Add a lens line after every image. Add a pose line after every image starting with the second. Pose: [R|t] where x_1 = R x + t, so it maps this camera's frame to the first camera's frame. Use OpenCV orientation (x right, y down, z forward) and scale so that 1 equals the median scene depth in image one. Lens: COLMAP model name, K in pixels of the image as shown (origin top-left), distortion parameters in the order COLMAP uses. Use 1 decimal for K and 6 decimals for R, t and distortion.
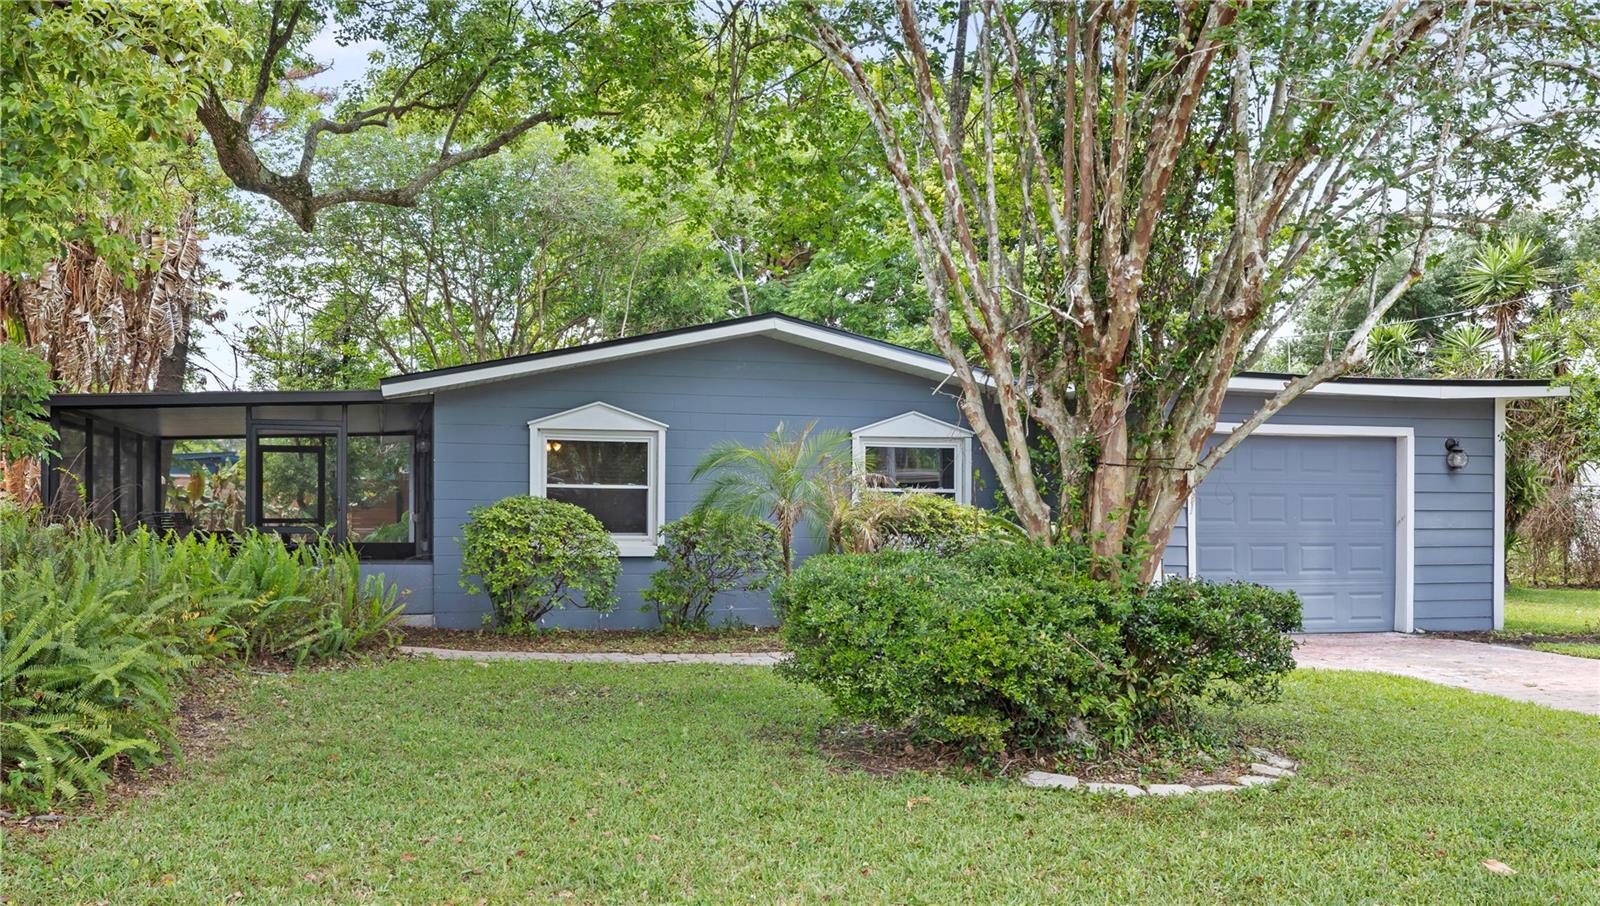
lens RADIAL K [[1154.5, 0, 800.0], [0, 1154.5, 453.1], [0, 0, 1]] dist [0.003427, -0.000953]
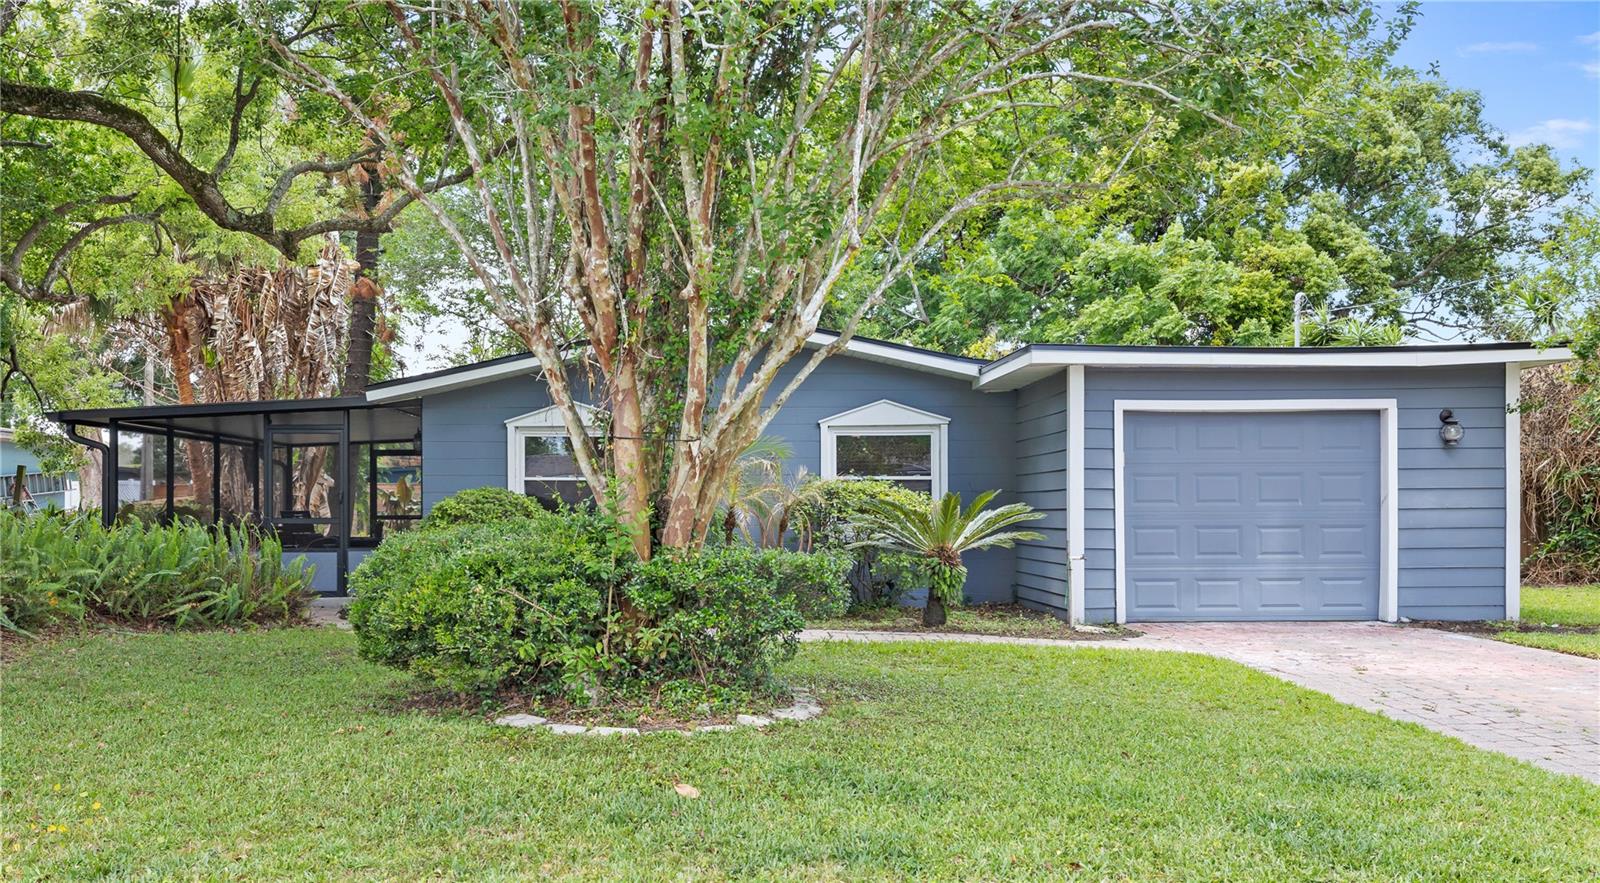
lens RADIAL K [[1171.7, 0, 800.0], [0, 1171.7, 447.9], [0, 0, 1]] dist [0.026106, 0.000878]
pose [[0.973248, -0.024314, -0.228466, 0.282262], [0.023257, 0.999703, -0.007320, 0.012766], [0.228576, 0.001811, 0.973524, -0.022266]]
